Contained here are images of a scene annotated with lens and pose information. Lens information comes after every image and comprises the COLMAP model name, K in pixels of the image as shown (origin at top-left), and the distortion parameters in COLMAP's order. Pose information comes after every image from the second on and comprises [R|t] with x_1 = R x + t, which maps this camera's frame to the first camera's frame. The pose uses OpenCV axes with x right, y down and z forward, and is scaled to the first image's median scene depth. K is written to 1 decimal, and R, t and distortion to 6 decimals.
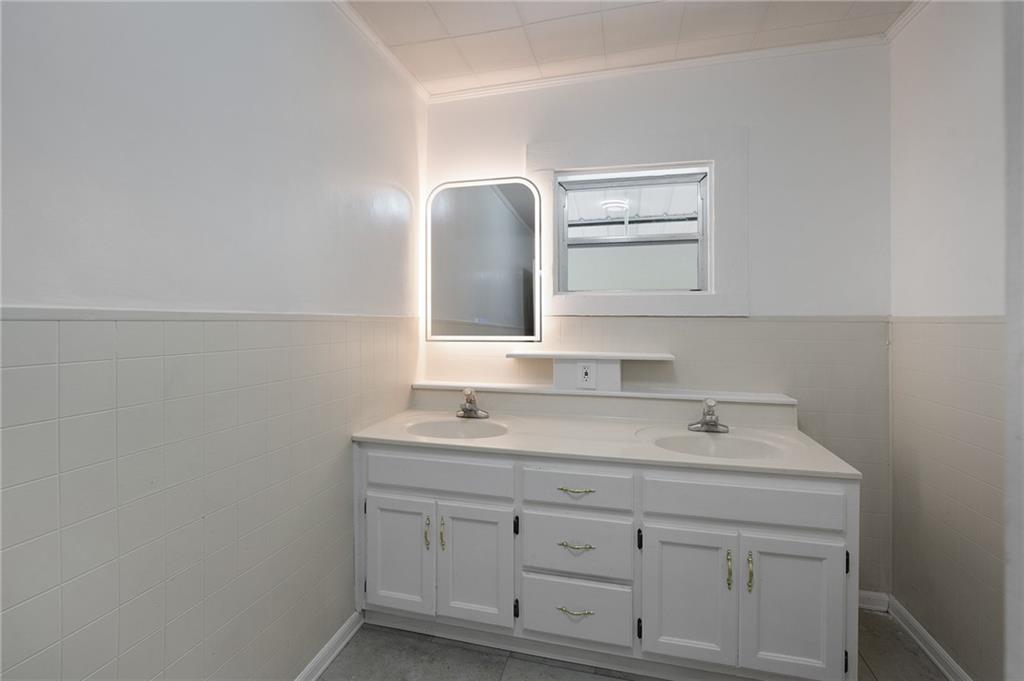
lens RADIAL K [[462.2, 0, 509.9], [0, 462.2, 317.8], [0, 0, 1]] dist [0.001585, -0.000711]
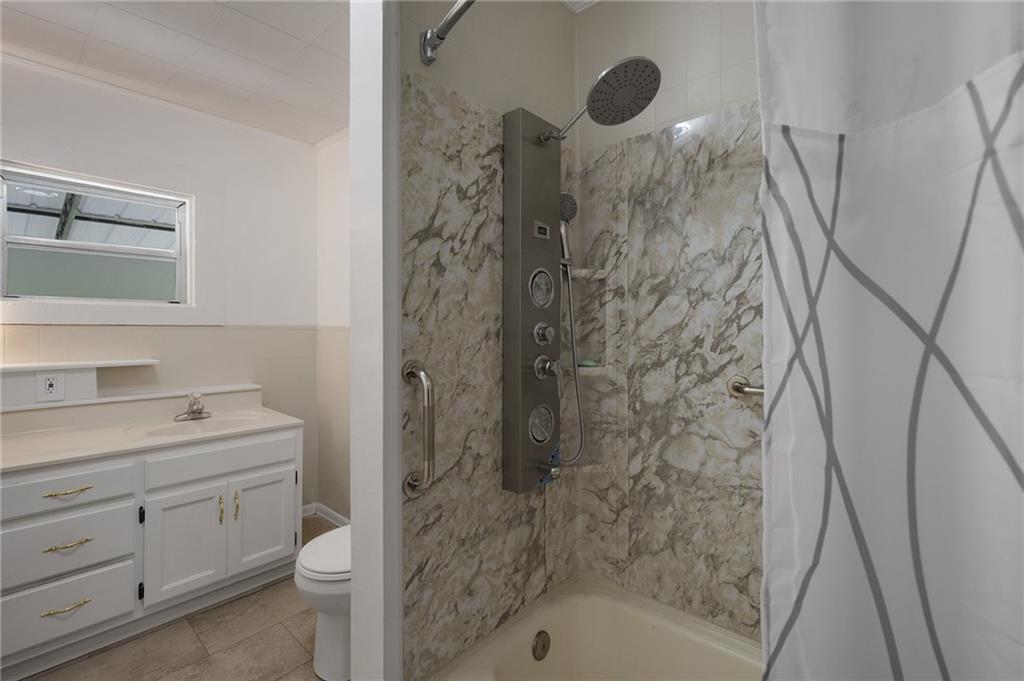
lens RADIAL K [[462.2, 0, 511.9], [0, 462.2, 331.5], [0, 0, 1]] dist [0.001585, -0.000711]
pose [[0.457995, -0.009854, 0.888900, -0.281864], [-0.003596, 0.999910, 0.012937, -0.006506], [-0.888948, -0.009121, 0.457918, -0.320997]]
